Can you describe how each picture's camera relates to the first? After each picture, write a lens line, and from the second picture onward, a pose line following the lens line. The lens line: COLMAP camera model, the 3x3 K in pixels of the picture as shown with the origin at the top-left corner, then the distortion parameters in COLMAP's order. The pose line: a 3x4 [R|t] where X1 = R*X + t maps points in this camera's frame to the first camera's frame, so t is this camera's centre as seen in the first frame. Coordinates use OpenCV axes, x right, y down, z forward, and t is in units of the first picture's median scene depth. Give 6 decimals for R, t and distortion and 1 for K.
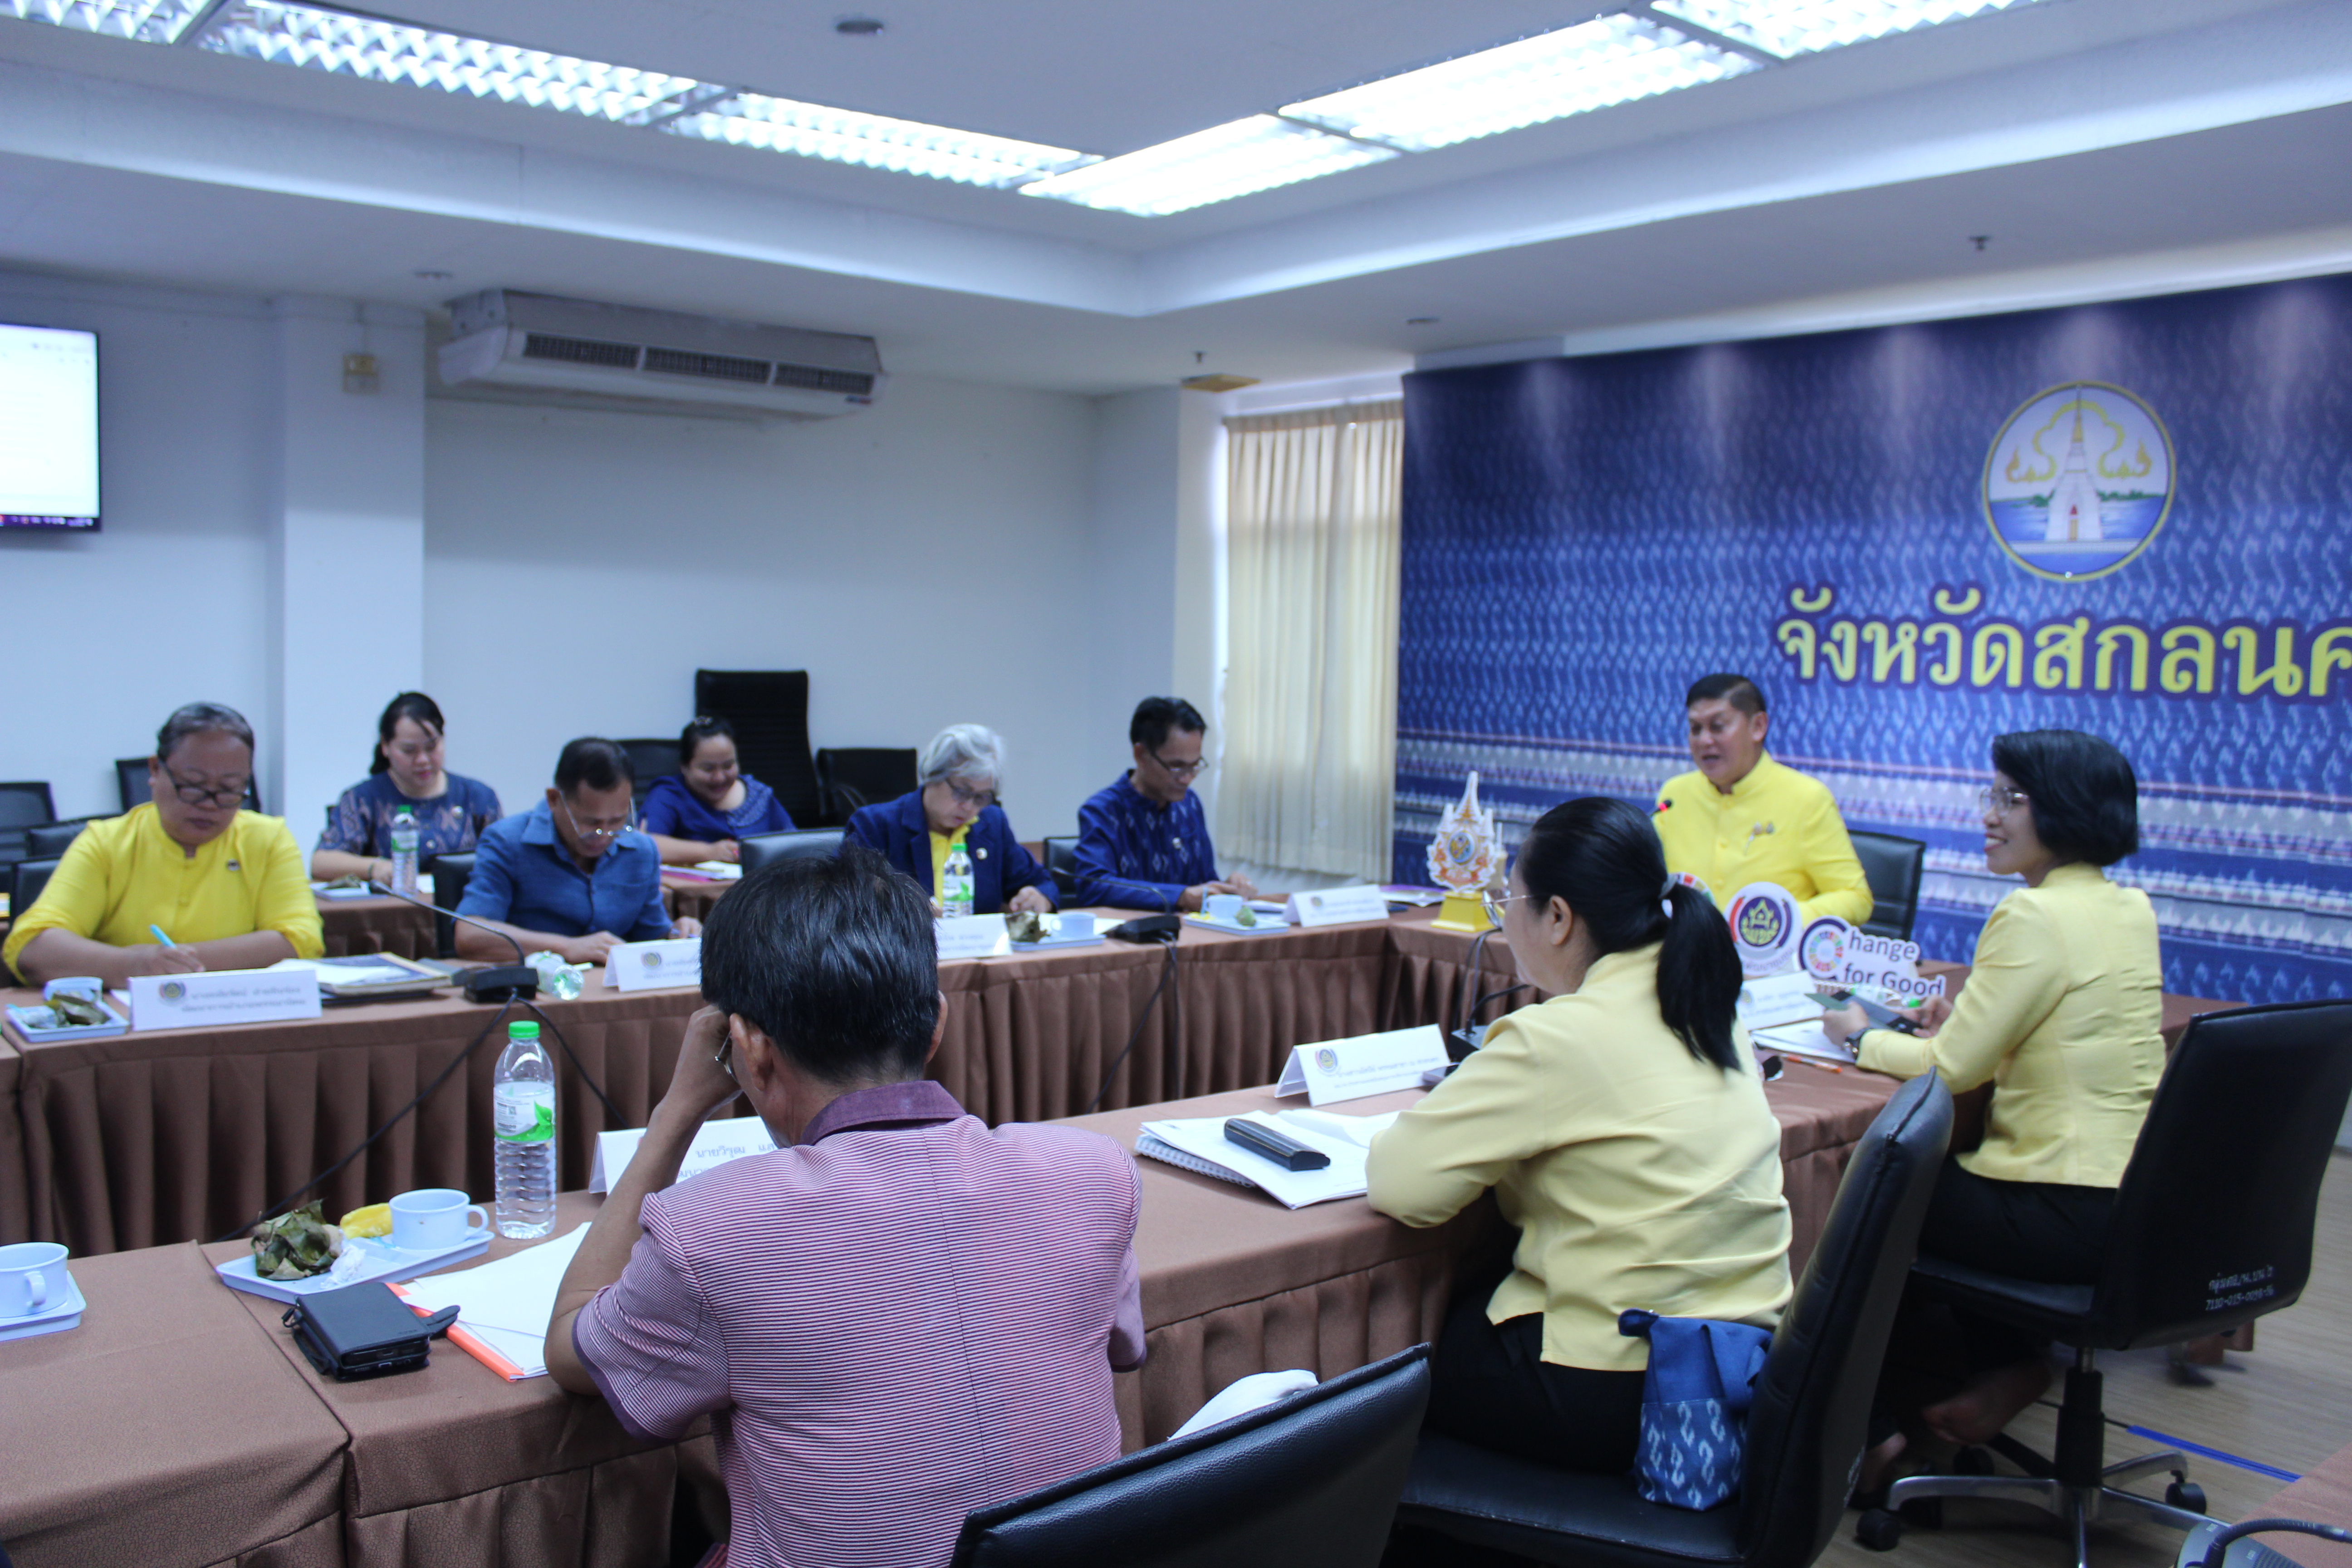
lens RADIAL K [[1955.1, 0, 1168.0], [0, 1955.1, 774.3], [0, 0, 1]] dist [-0.161093, 0.150925]
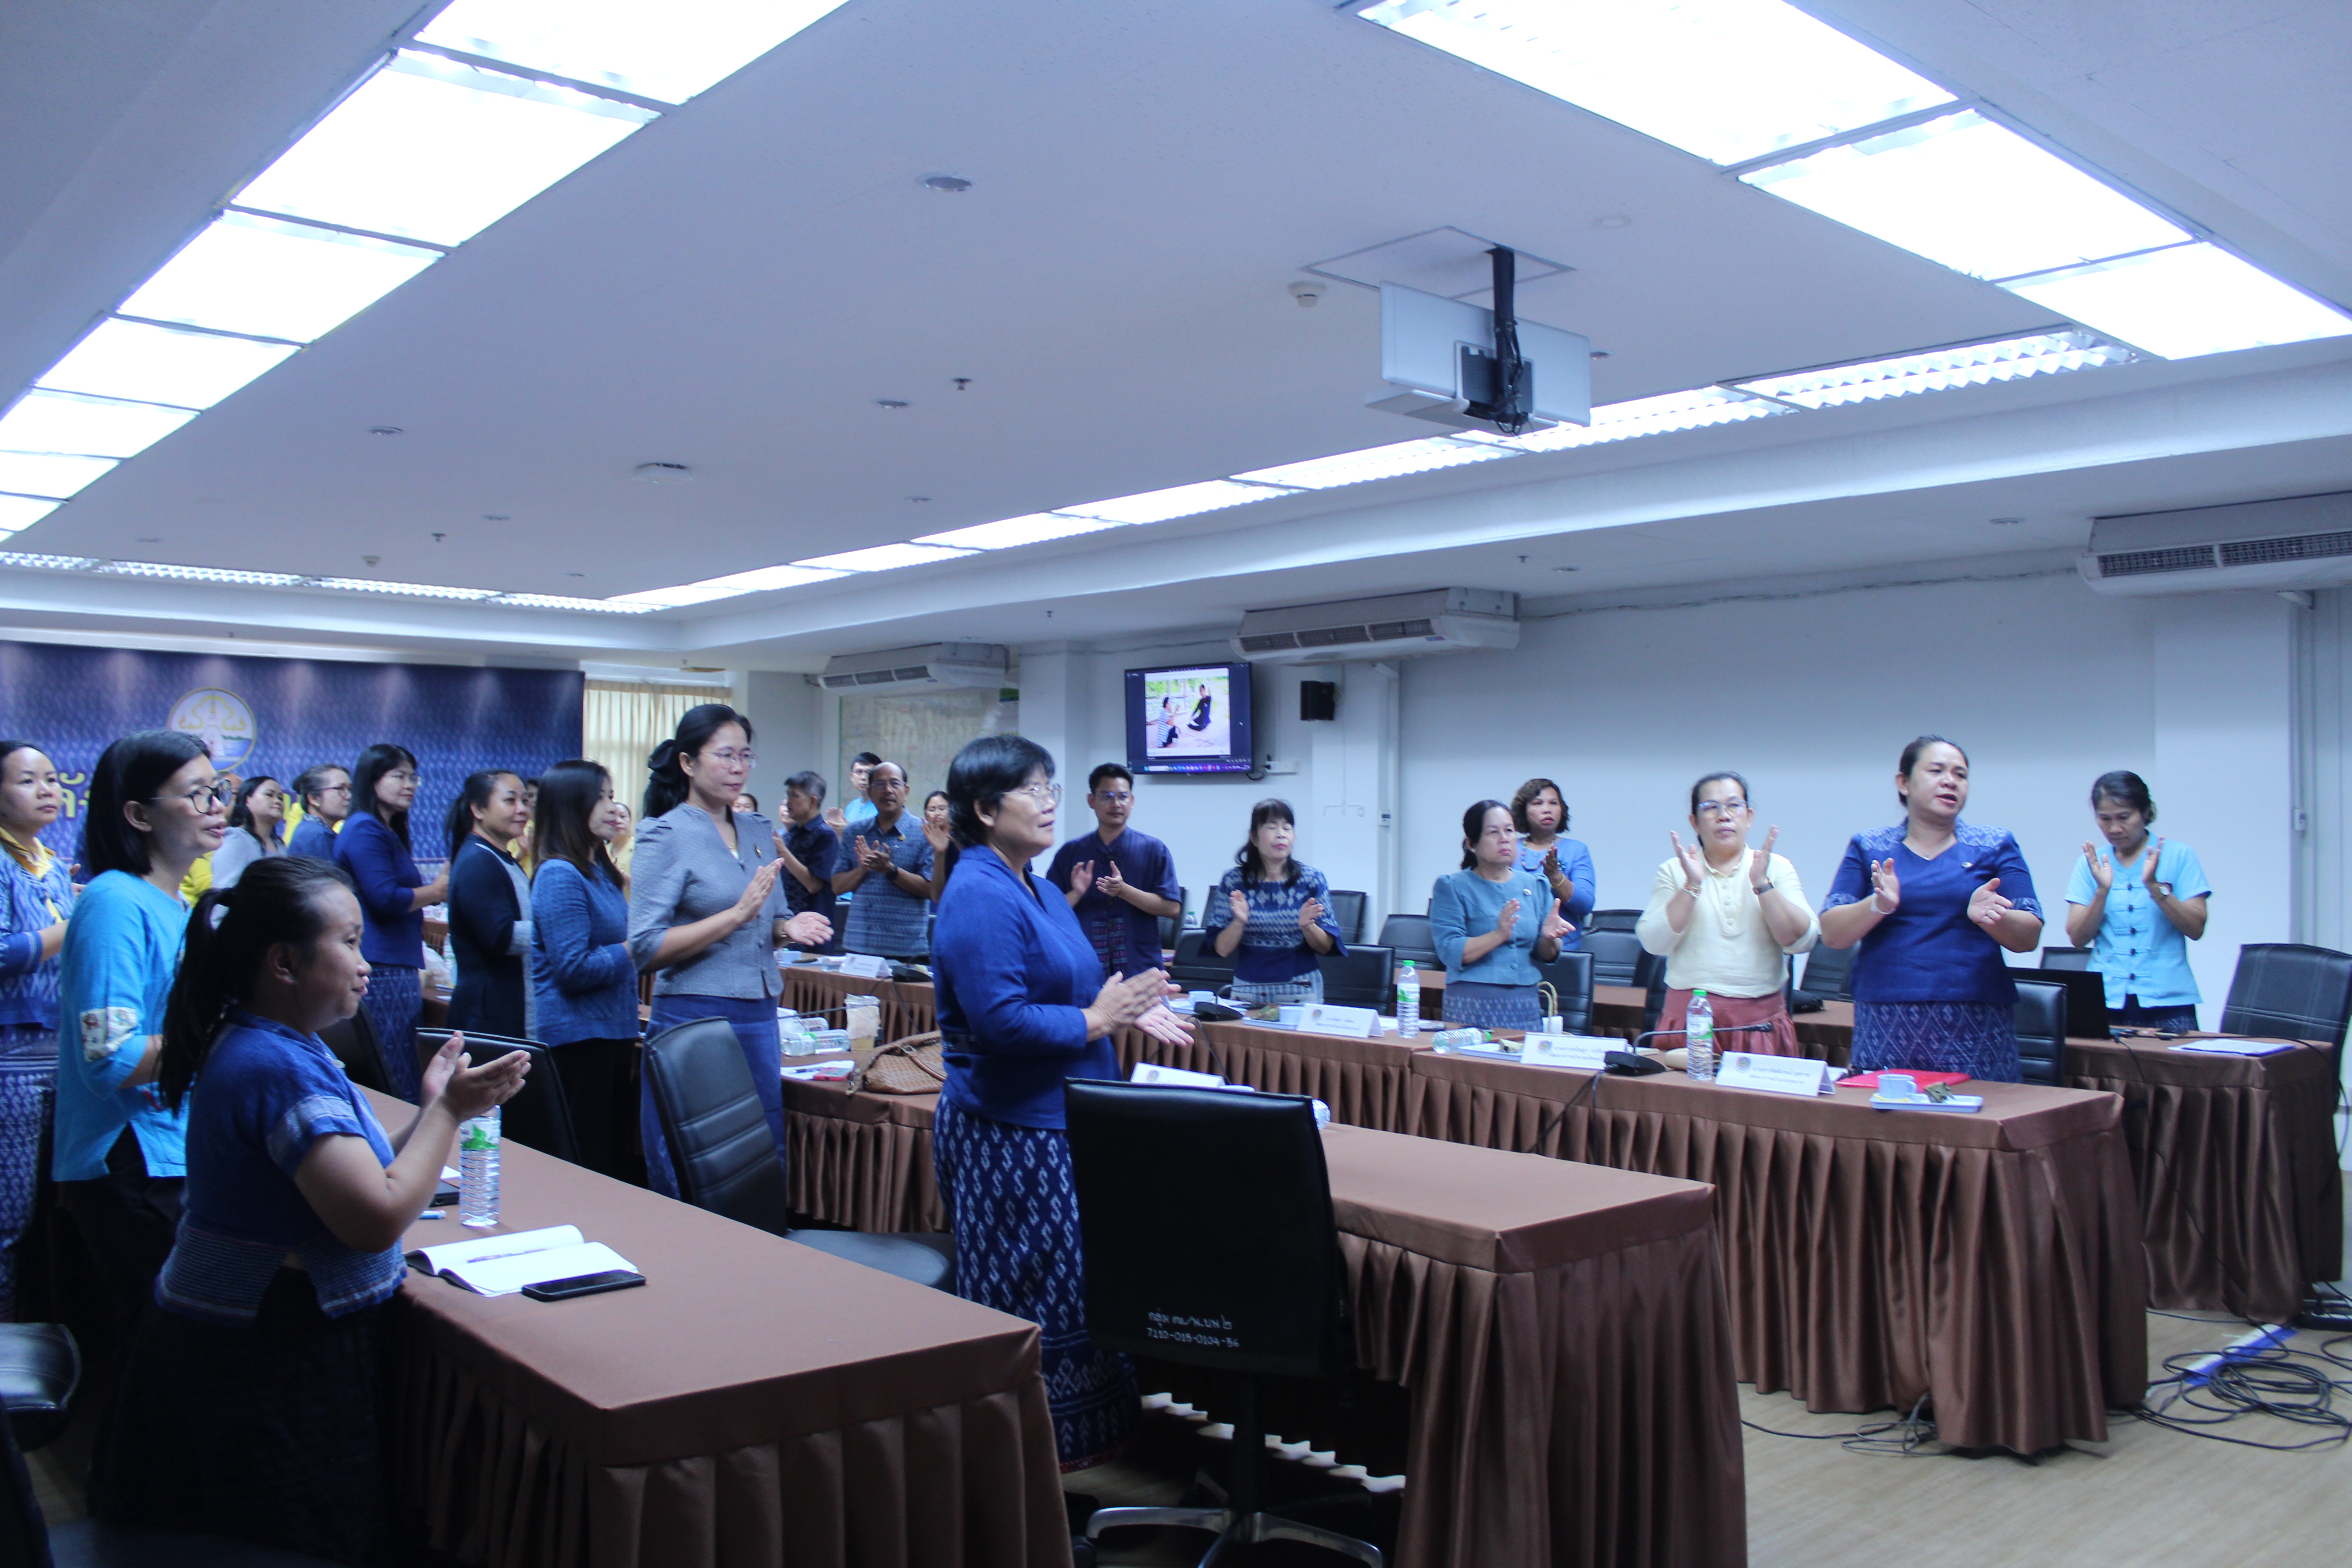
lens RADIAL K [[1947.4, 0, 1161.3], [0, 1947.4, 784.4], [0, 0, 1]] dist [-0.167963, 0.149393]
pose [[-0.022689, -0.003515, 0.999736, -1.655619], [0.052739, 0.998597, 0.004708, -0.033837], [-0.998351, 0.052832, -0.022471, -0.093575]]
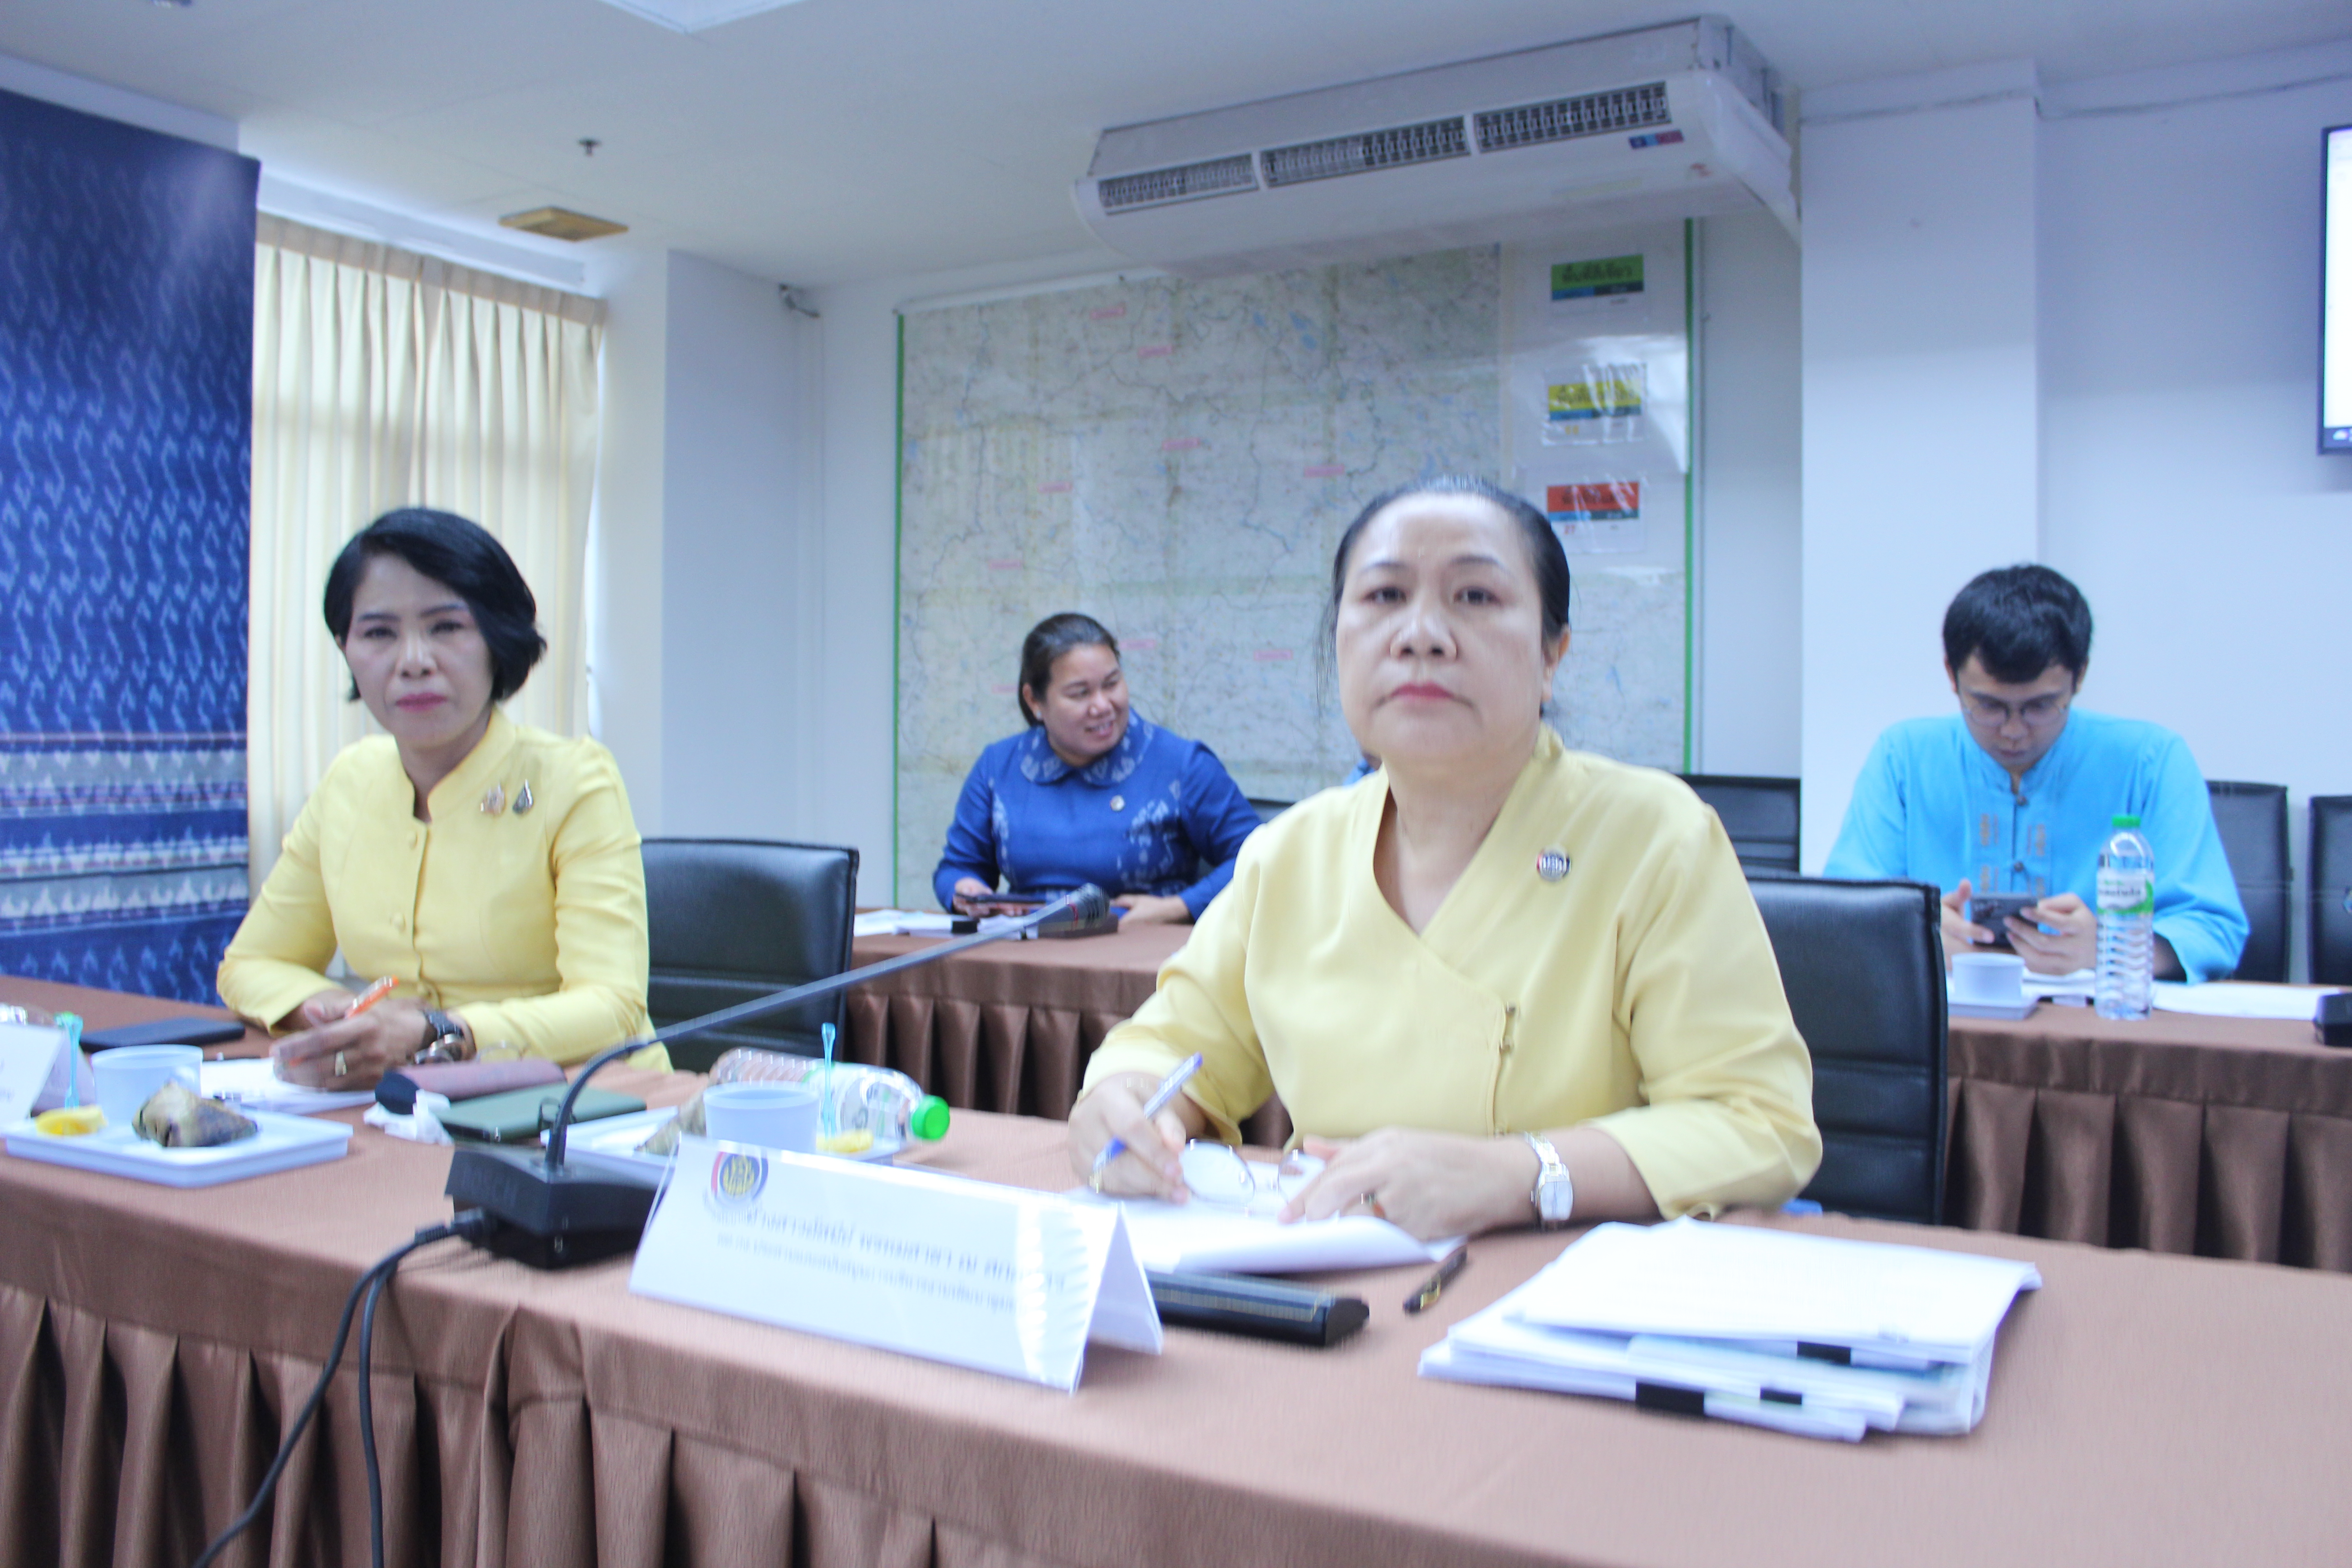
lens RADIAL K [[1952.0, 0, 1167.3], [0, 1952.0, 778.8], [0, 0, 1]] dist [-0.167366, 0.151207]
pose [[-0.334807, -0.037280, 0.941549, -0.108515], [0.046008, 0.997379, 0.055851, 0.020582], [-0.941163, 0.062018, -0.332214, 0.475593]]
